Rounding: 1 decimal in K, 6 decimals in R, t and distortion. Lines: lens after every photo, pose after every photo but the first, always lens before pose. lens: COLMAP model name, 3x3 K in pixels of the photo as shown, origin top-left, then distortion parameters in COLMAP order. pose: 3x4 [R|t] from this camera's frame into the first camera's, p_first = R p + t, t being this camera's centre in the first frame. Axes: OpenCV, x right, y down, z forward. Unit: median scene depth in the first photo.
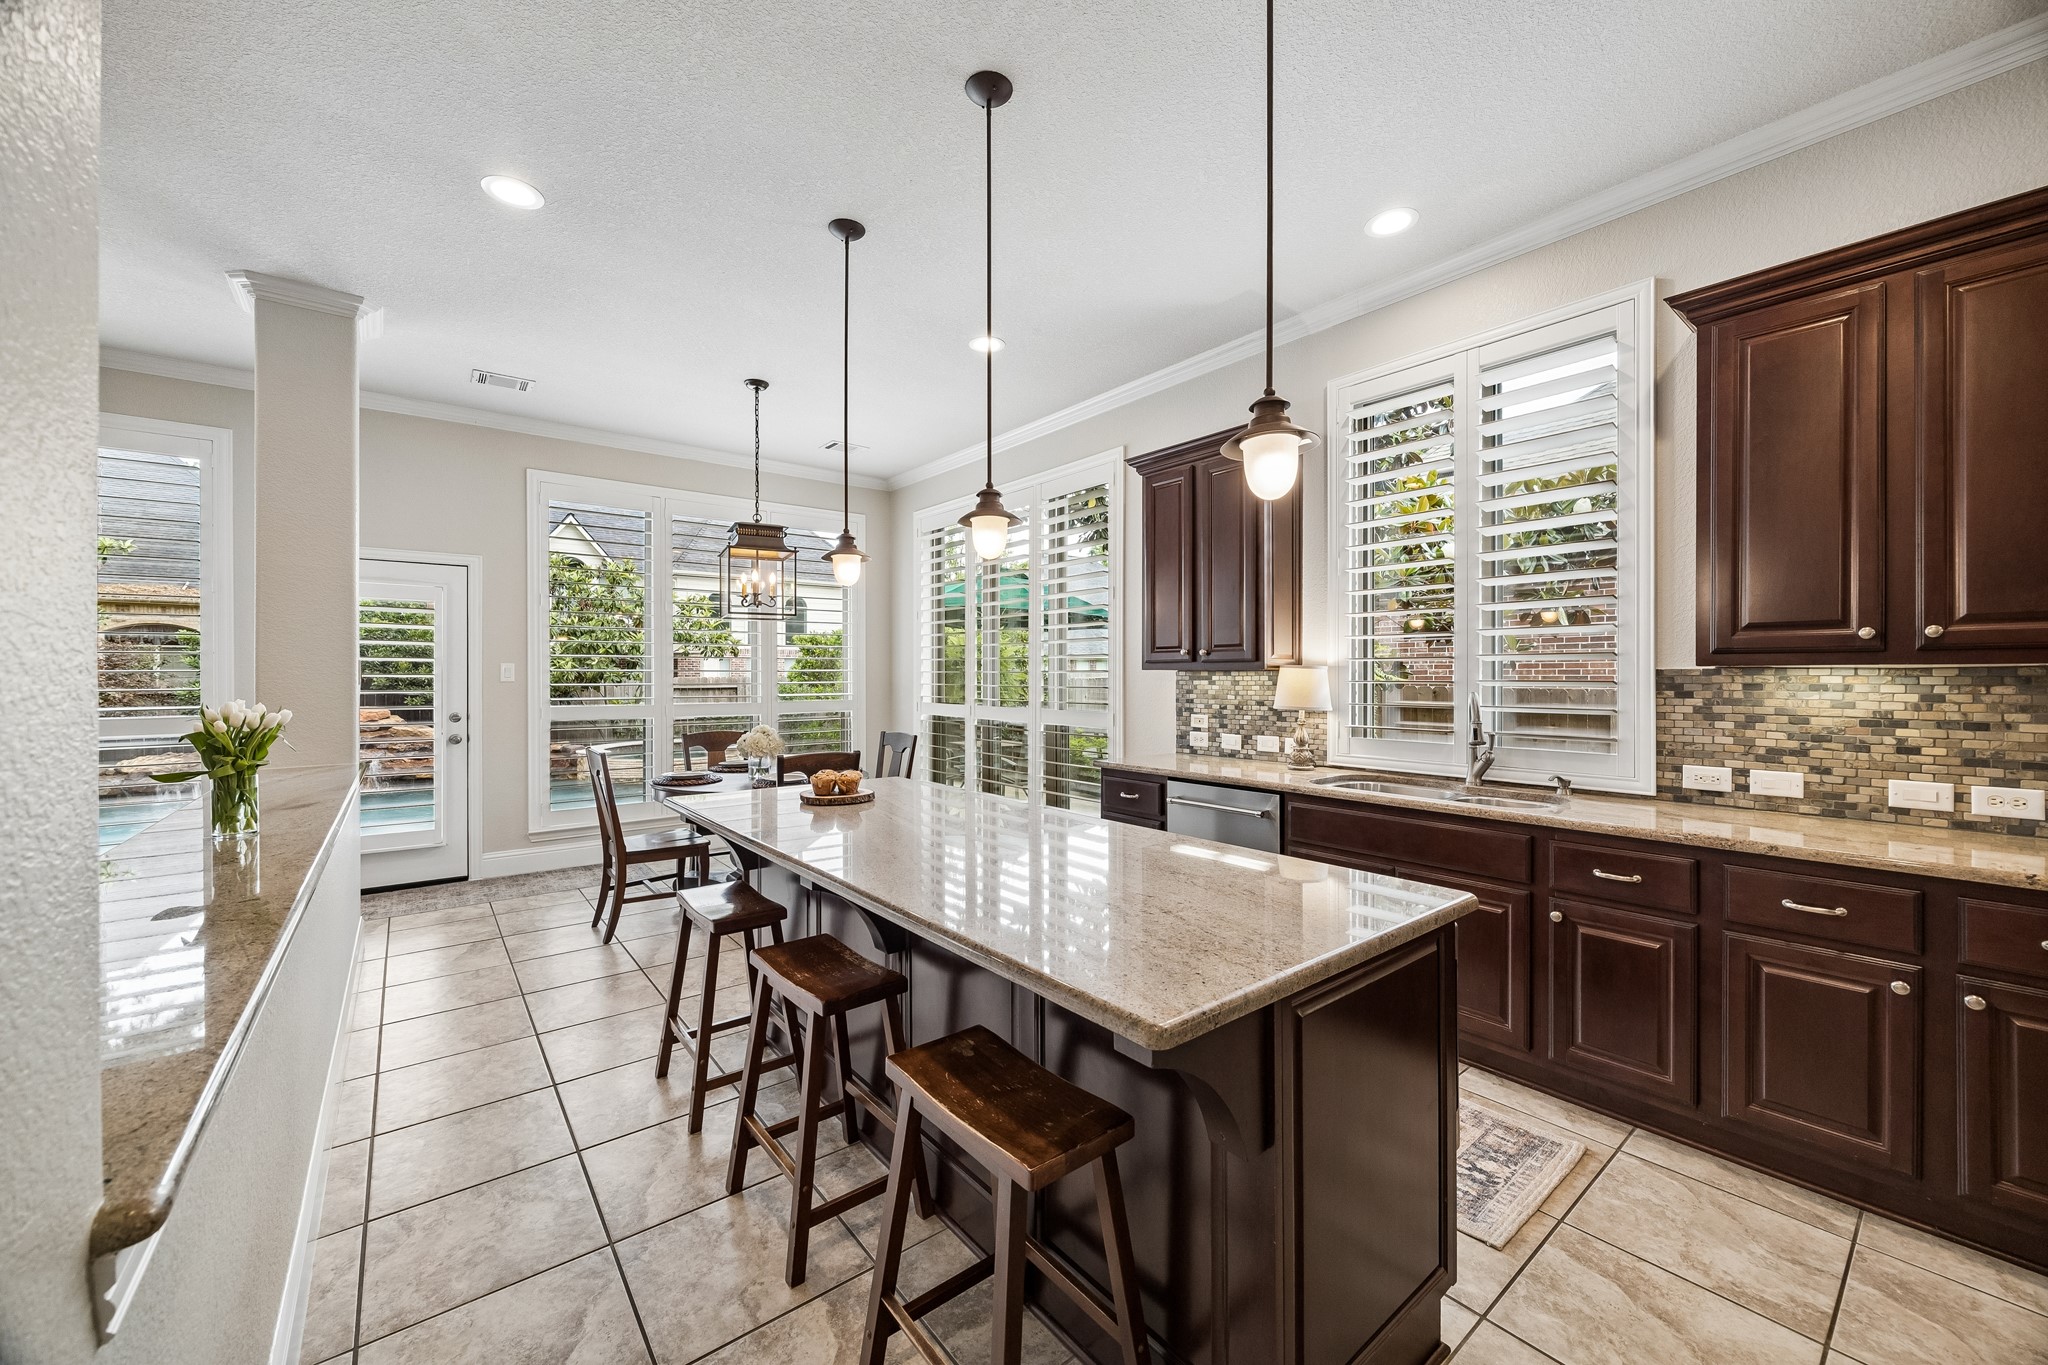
lens RADIAL K [[776.2, 0, 1034.5], [0, 776.2, 677.2], [0, 0, 1]] dist [0.006900, 0.000026]
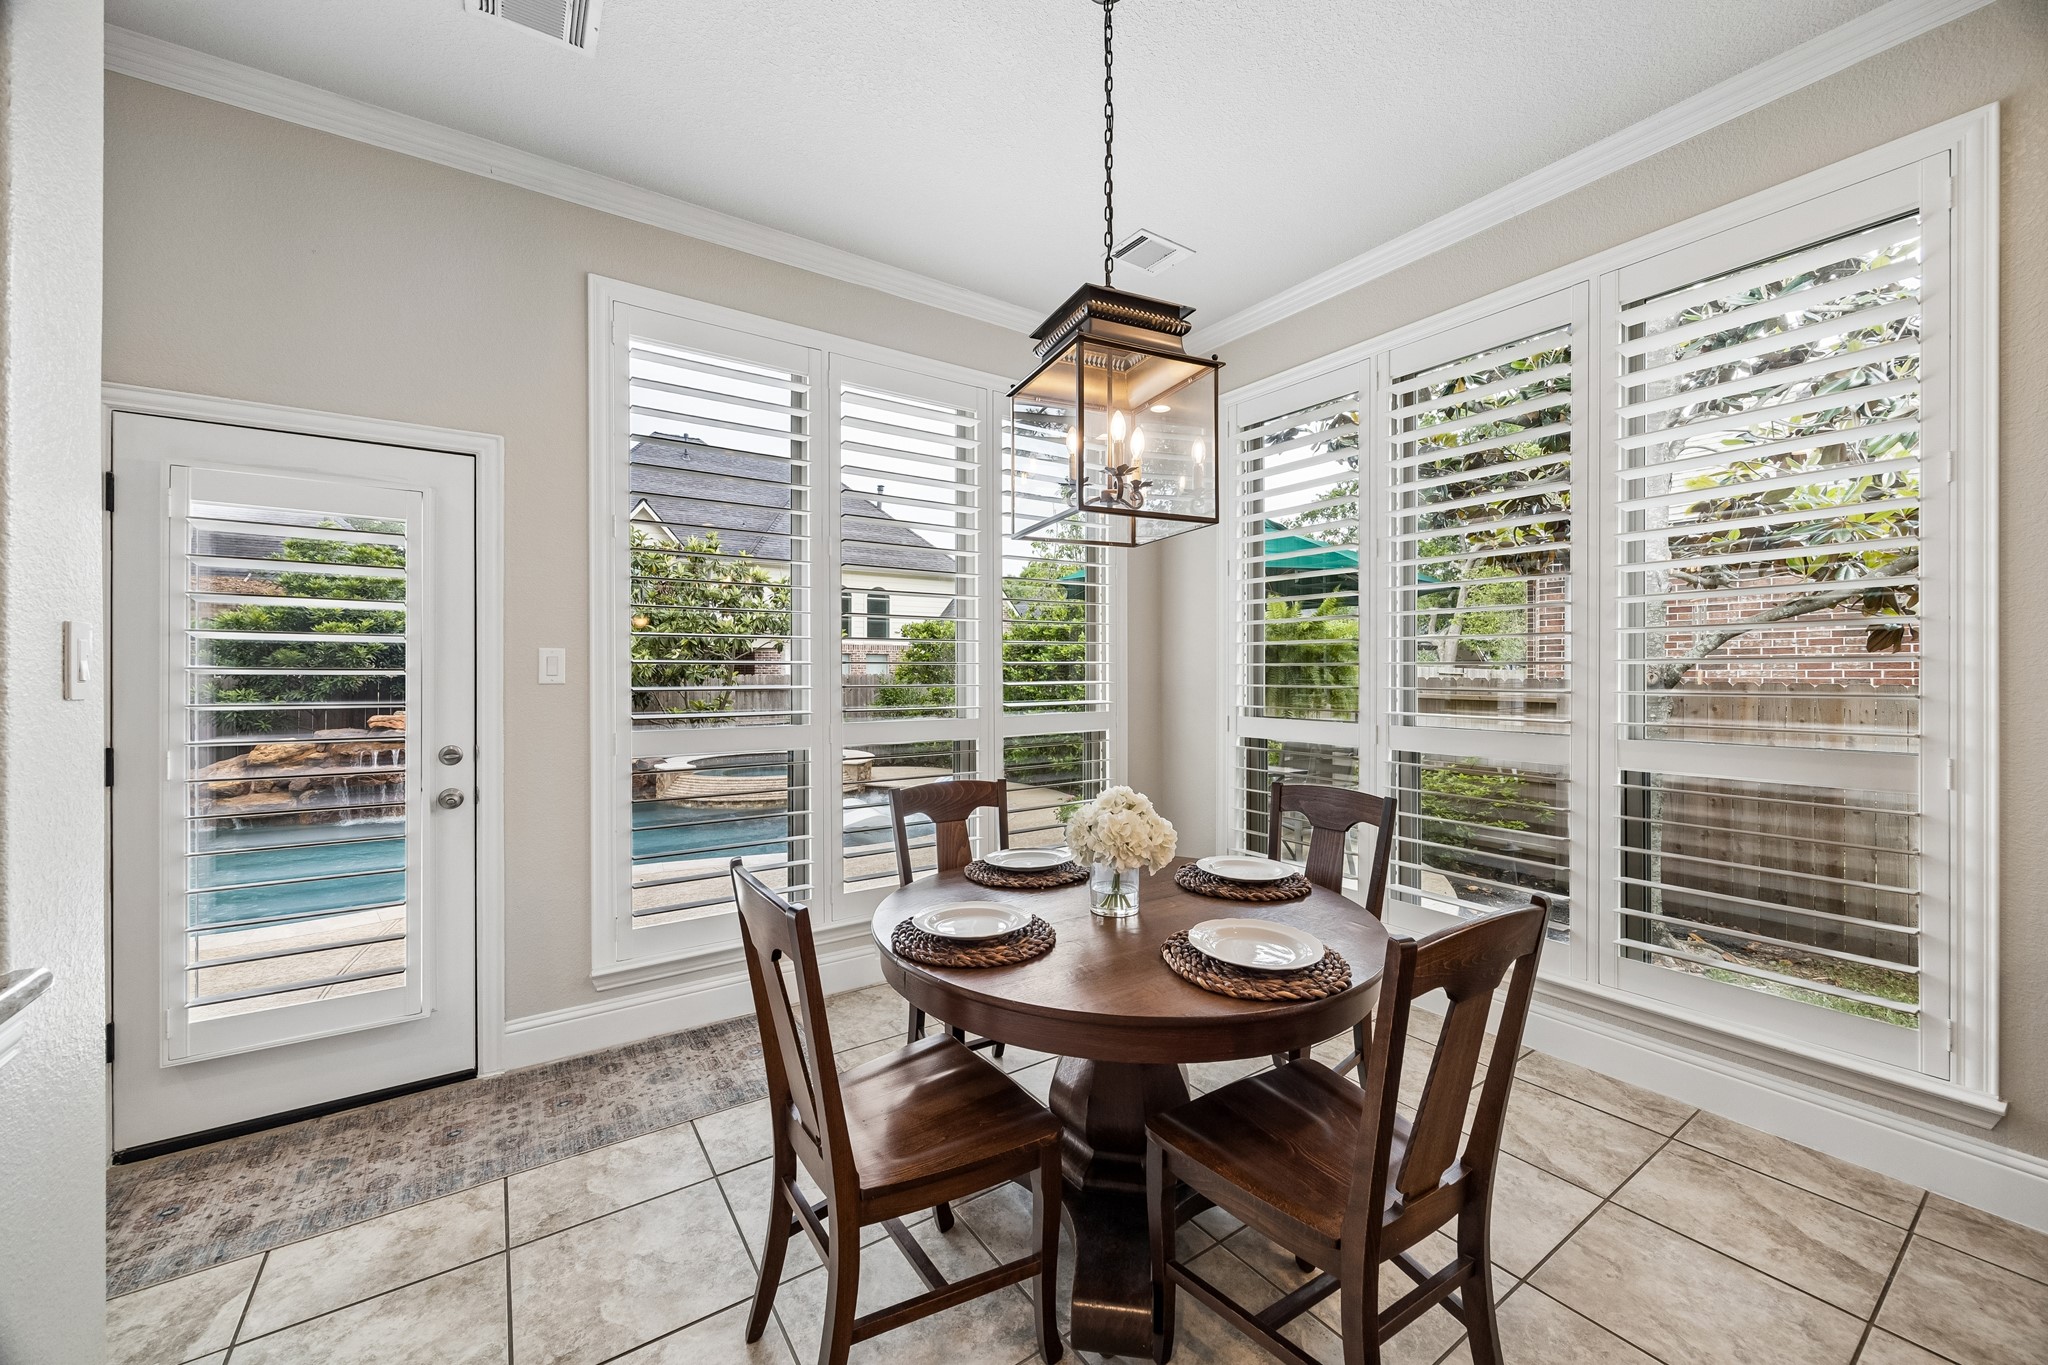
lens RADIAL K [[782.5, 0, 1034.7], [0, 782.5, 671.9], [0, 0, 1]] dist [0.001295, 0.000068]
pose [[0.997586, -0.002409, -0.069395, -0.321572], [0.002173, 0.999992, -0.003478, 0.000753], [0.069402, 0.003319, 0.997583, 0.504624]]
